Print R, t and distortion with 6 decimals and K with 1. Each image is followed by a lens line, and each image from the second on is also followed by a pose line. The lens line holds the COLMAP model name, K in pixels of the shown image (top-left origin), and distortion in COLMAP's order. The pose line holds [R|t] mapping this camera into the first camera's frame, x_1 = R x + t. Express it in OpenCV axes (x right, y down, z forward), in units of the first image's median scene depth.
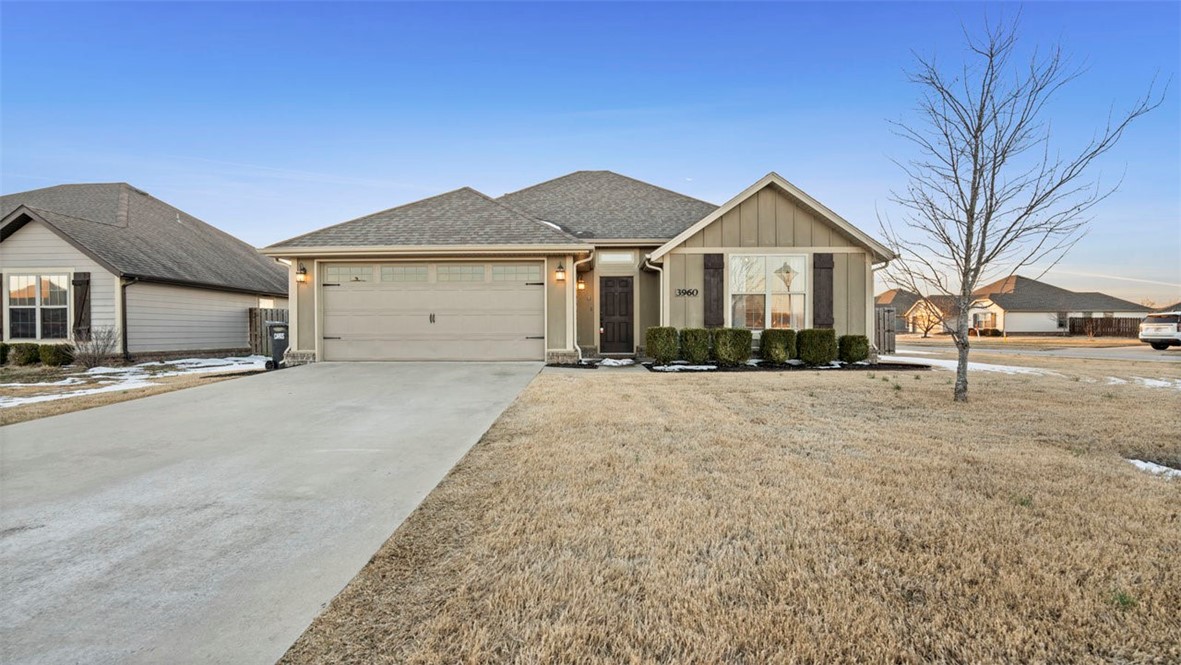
lens RADIAL K [[483.7, 0, 590.6], [0, 483.7, 334.1], [0, 0, 1]] dist [-0.006670, 0.000700]
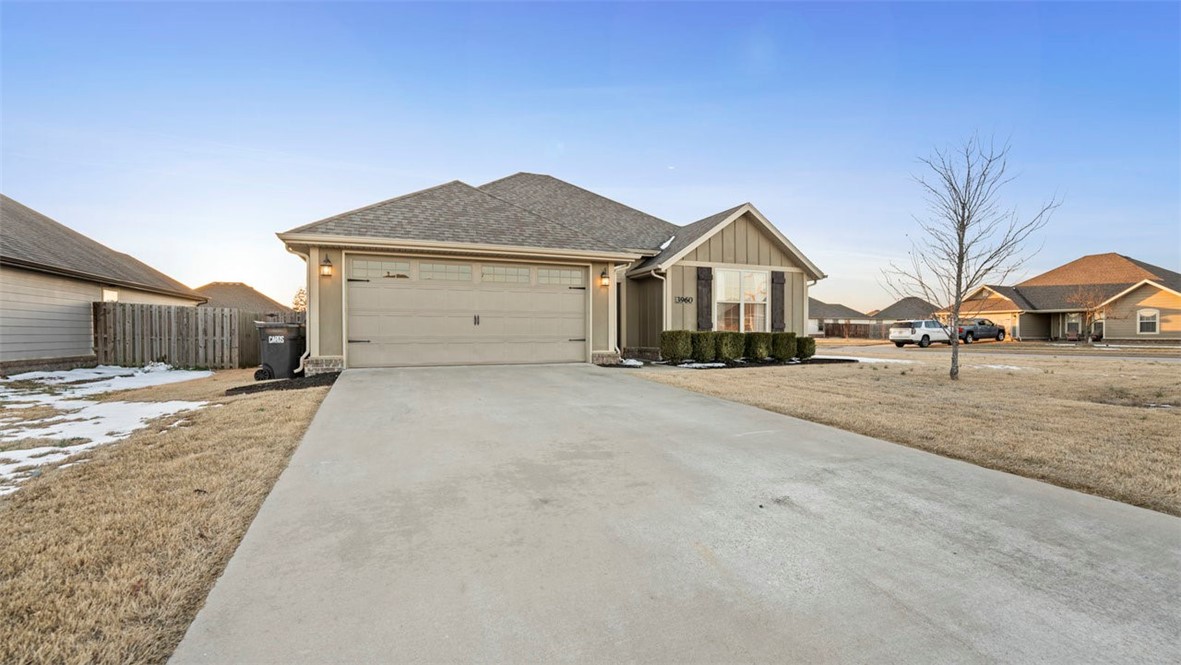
lens RADIAL K [[483.7, 0, 627.8], [0, 483.7, 331.1], [0, 0, 1]] dist [-0.006670, 0.000700]
pose [[0.919687, 0.002782, 0.392641, -0.370480], [0.001648, 0.999939, -0.010945, -0.000109], [-0.392648, 0.010713, 0.919627, 0.006388]]
